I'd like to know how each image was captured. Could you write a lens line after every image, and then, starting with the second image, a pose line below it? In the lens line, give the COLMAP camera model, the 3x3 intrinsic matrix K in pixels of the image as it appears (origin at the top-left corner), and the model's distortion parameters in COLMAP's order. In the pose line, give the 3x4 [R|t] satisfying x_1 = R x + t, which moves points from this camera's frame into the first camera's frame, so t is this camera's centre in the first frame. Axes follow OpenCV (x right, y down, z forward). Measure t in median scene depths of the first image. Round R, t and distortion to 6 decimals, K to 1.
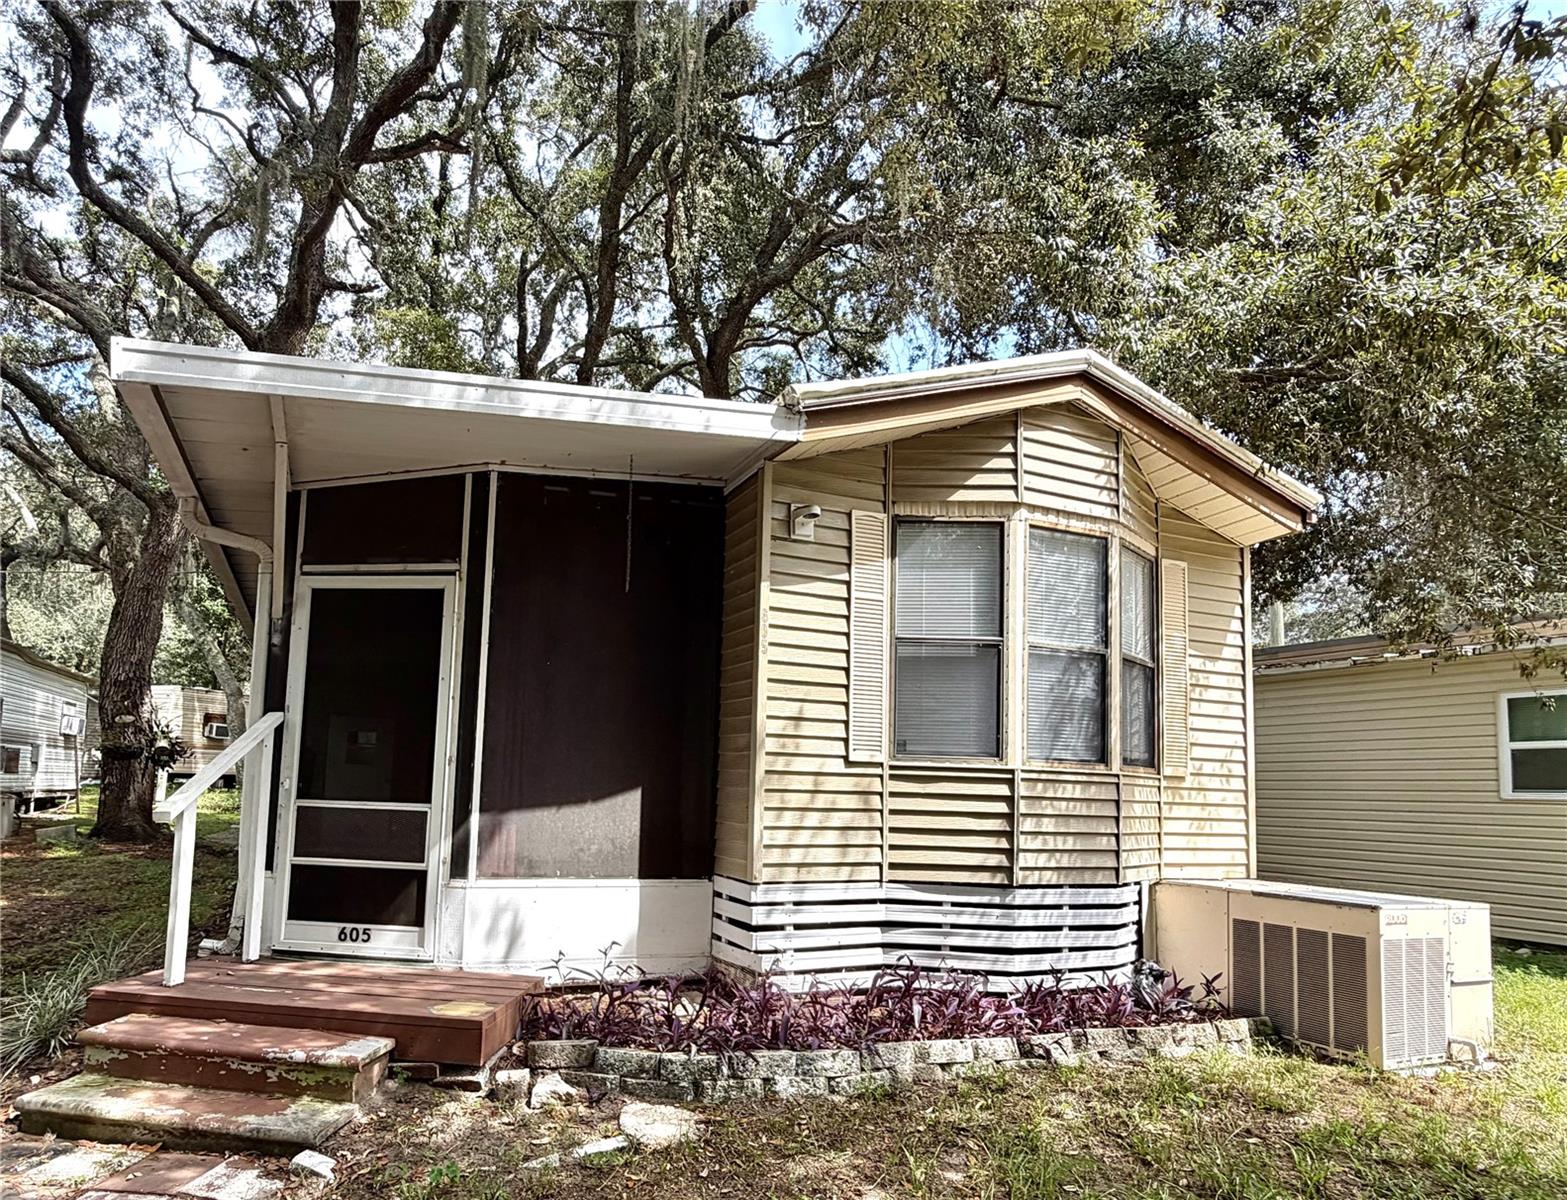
lens RADIAL K [[1446.6, 0, 783.4], [0, 1446.6, 598.7], [0, 0, 1]] dist [-0.022497, 0.010107]
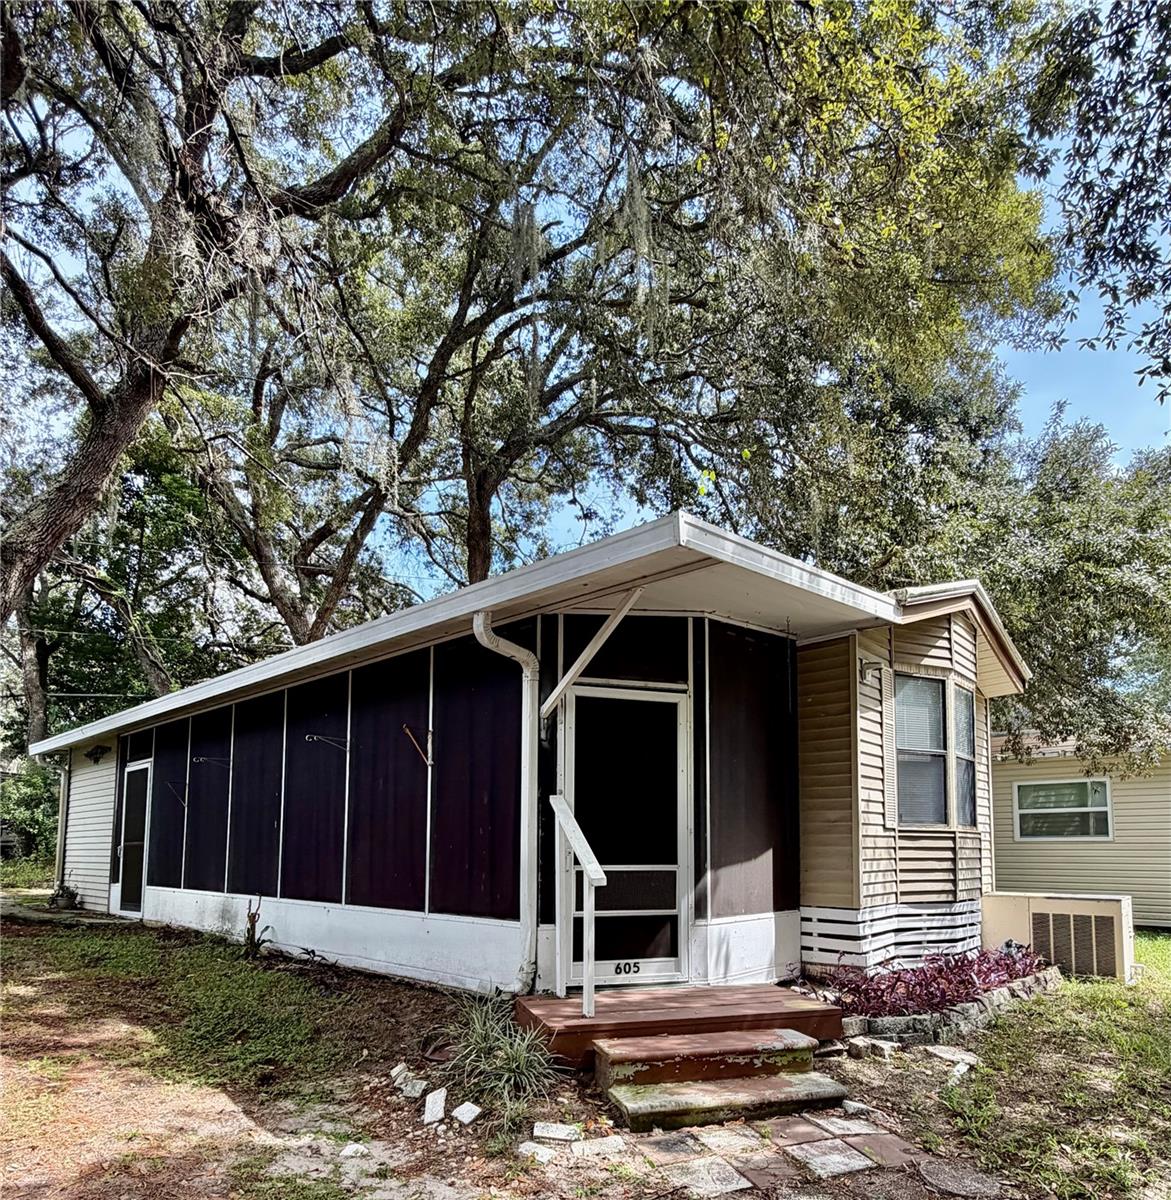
lens RADIAL K [[1441.2, 0, 585.7], [0, 1441.2, 600.8], [0, 0, 1]] dist [-0.063182, -0.017029]
pose [[0.724118, 0.092669, 0.683422, -1.258049], [-0.076889, 0.995602, -0.053531, -0.023887], [-0.685377, -0.013785, 0.728058, 0.094377]]
